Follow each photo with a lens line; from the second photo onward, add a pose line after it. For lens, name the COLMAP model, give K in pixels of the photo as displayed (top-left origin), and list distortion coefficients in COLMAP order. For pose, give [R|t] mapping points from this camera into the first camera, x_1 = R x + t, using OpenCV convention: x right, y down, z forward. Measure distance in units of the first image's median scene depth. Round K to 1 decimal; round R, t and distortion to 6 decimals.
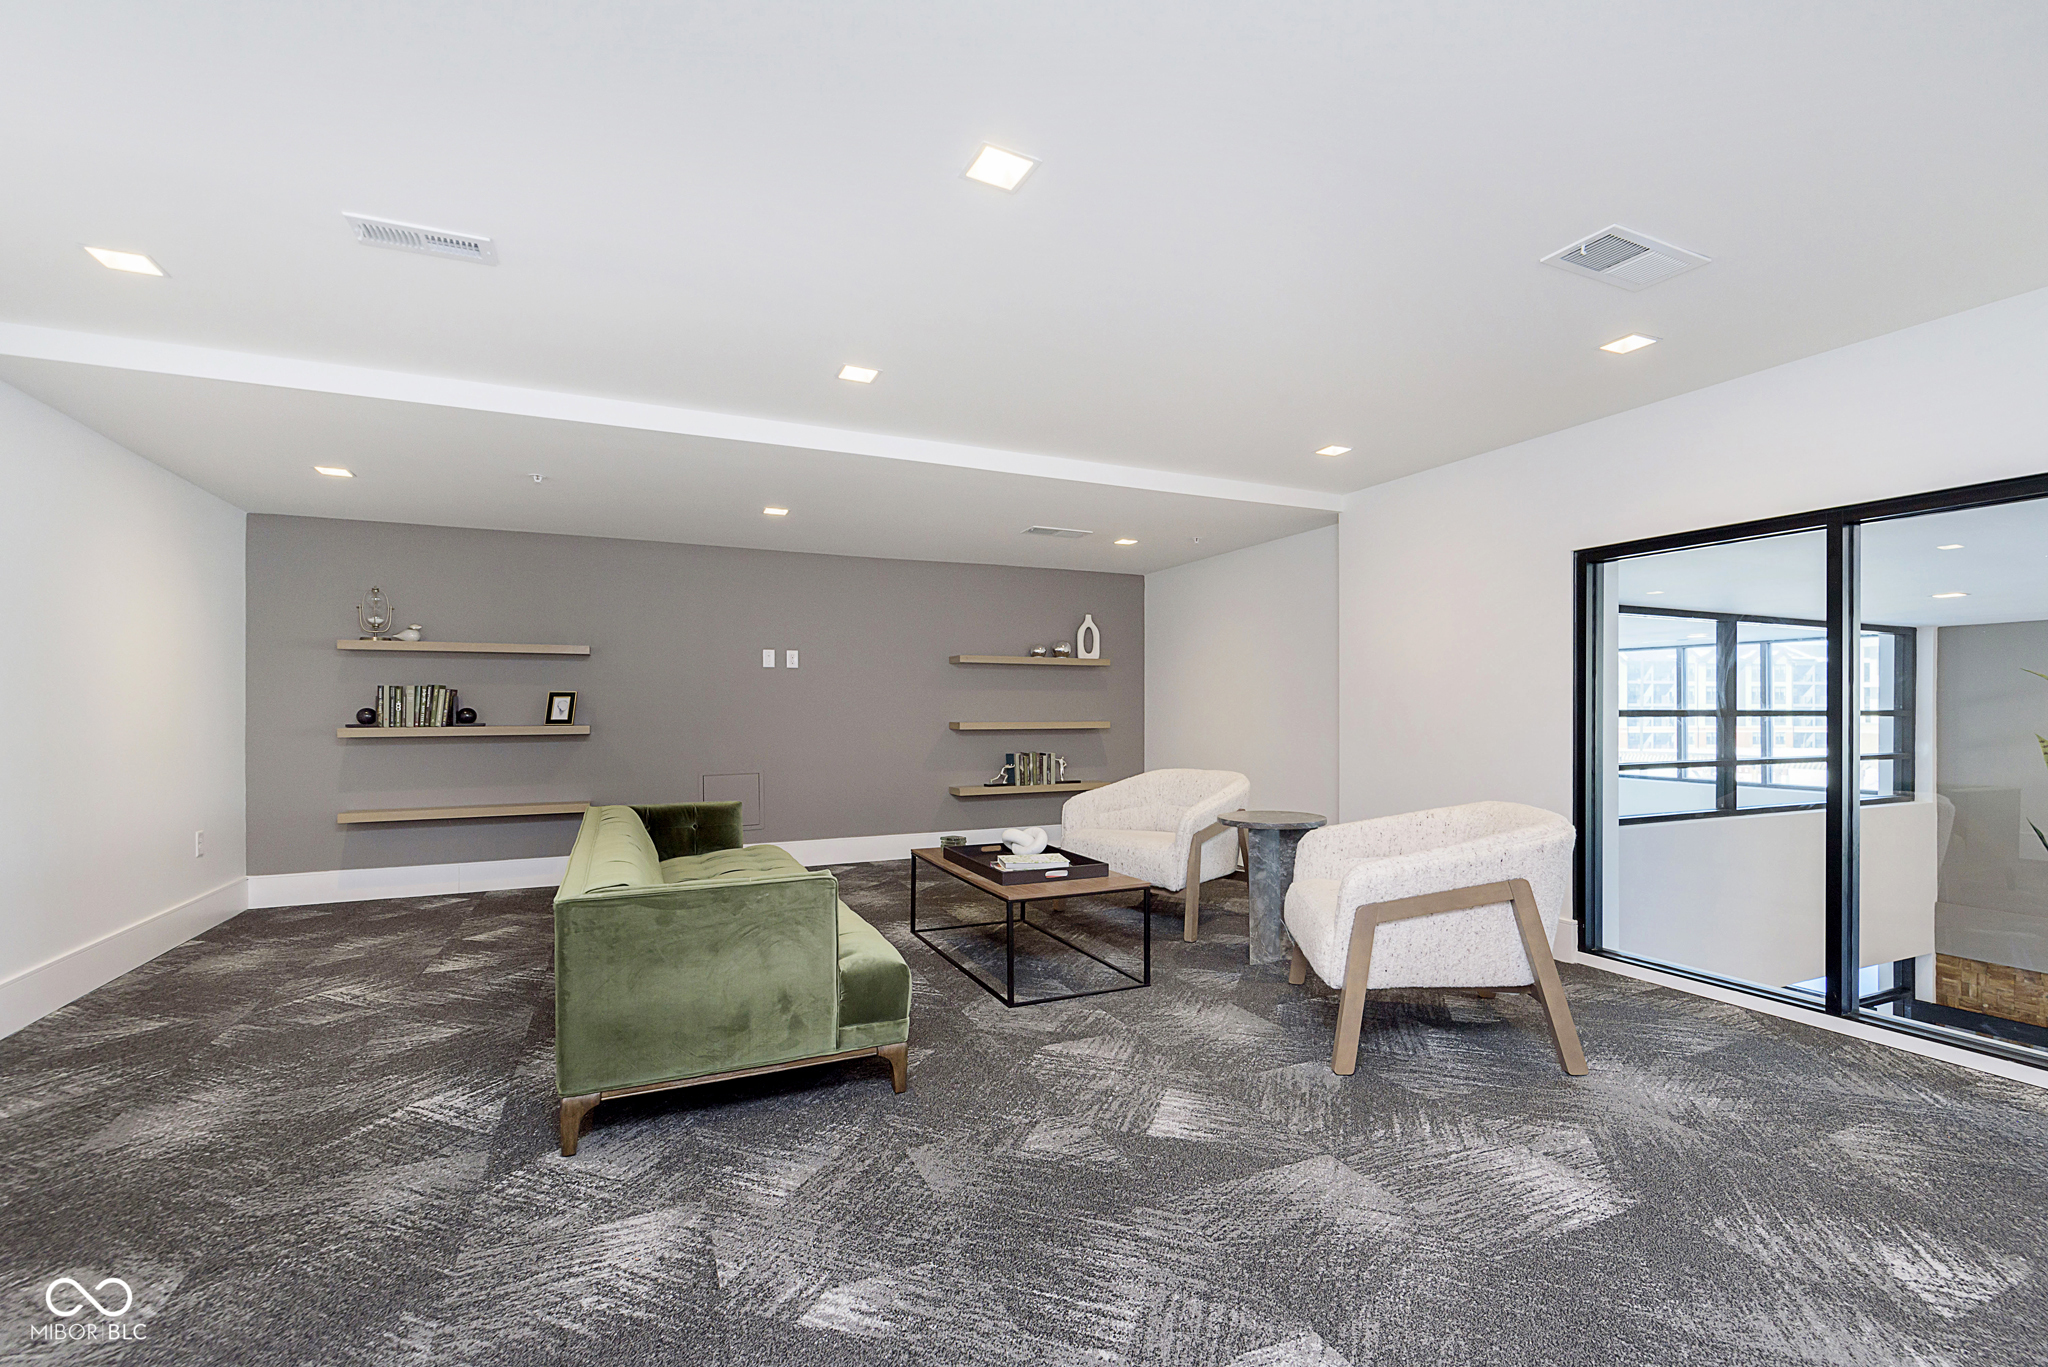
lens RADIAL K [[888.9, 0, 1029.3], [0, 888.9, 702.2], [0, 0, 1]] dist [0.003573, 0.001646]
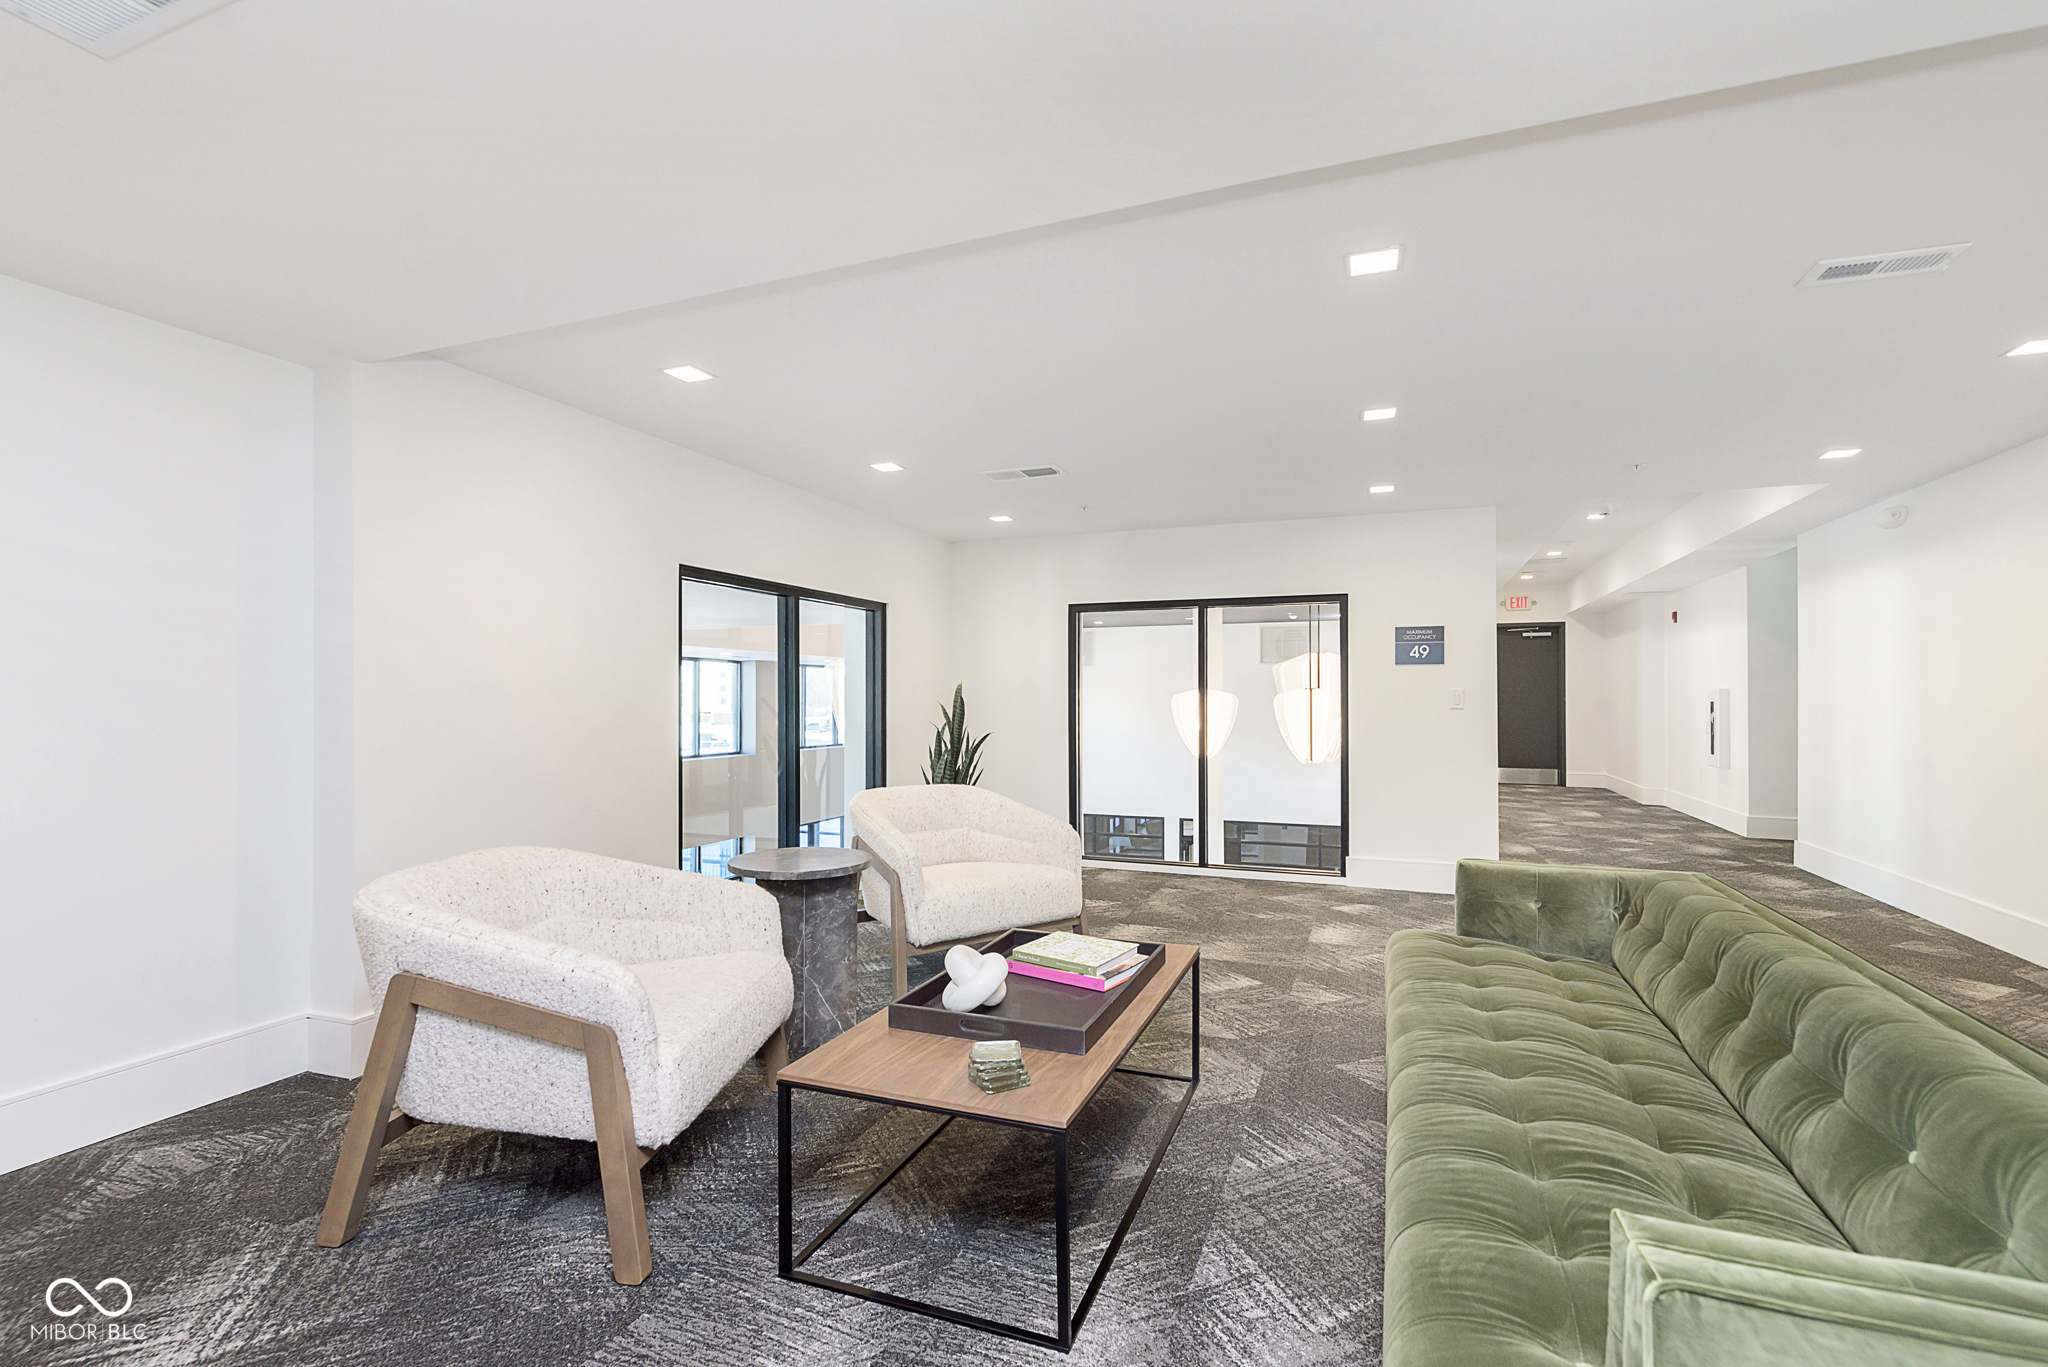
lens RADIAL K [[888.9, 0, 1033.5], [0, 888.9, 690.3], [0, 0, 1]] dist [0.003573, 0.001646]
pose [[-0.691754, 0.005342, 0.722113, -0.676330], [-0.009171, 0.999827, -0.016182, -0.011093], [-0.722075, -0.017816, -0.691586, 2.205487]]
